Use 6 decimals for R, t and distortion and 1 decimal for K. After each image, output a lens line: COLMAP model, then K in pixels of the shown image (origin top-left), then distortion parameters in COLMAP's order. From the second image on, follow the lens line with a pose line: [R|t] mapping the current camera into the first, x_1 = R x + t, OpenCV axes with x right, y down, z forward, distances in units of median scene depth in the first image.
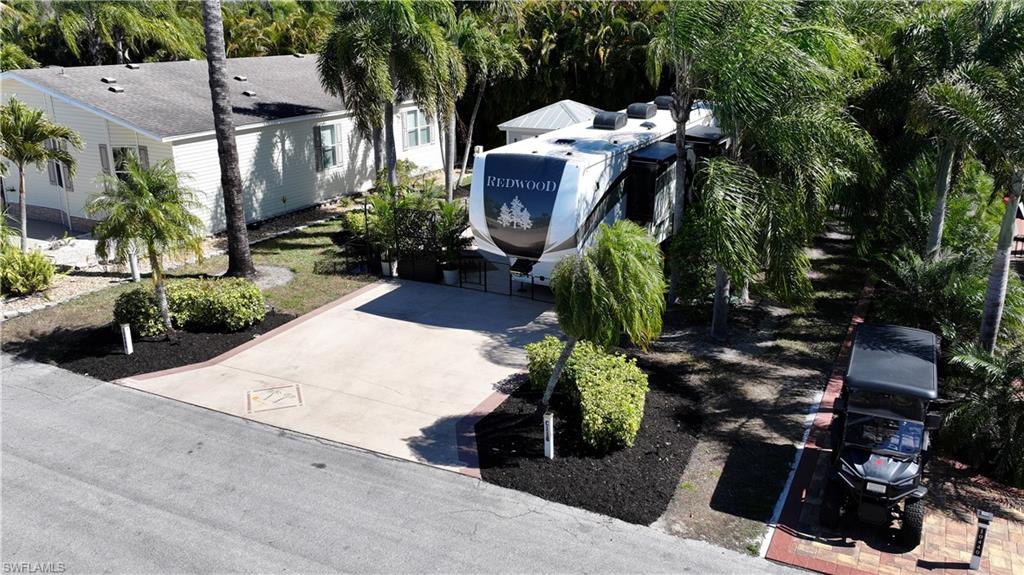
lens RADIAL K [[844.7, 0, 513.1], [0, 844.7, 286.4], [0, 0, 1]] dist [0.015287, -0.006861]
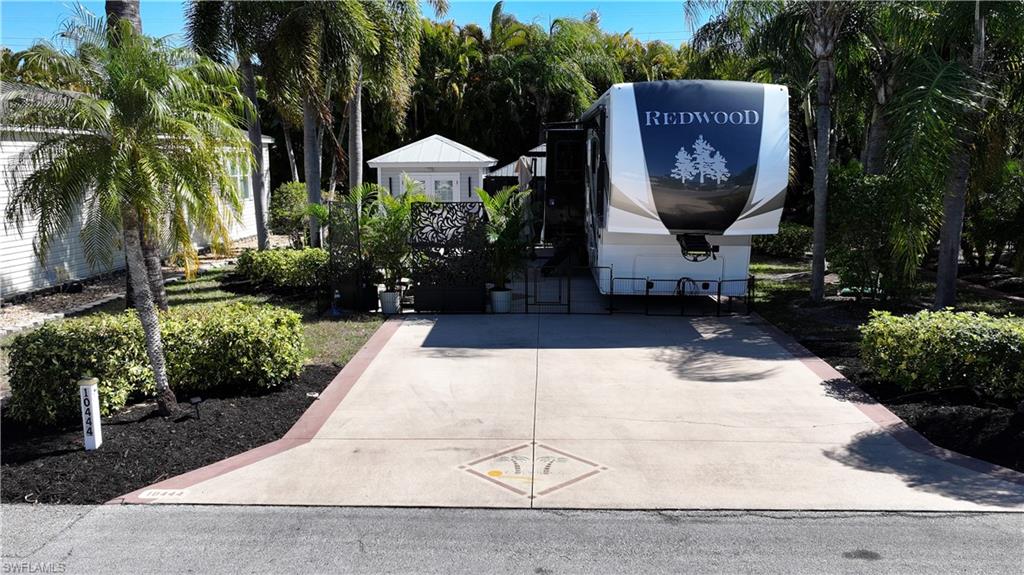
lens RADIAL K [[844.7, 0, 507.3], [0, 844.7, 286.9], [0, 0, 1]] dist [0.015287, -0.006861]
pose [[0.908501, -0.063622, 0.413011, -0.438705], [0.129510, 0.982546, -0.133528, 0.084547], [-0.397307, 0.174799, 0.900884, 0.501250]]
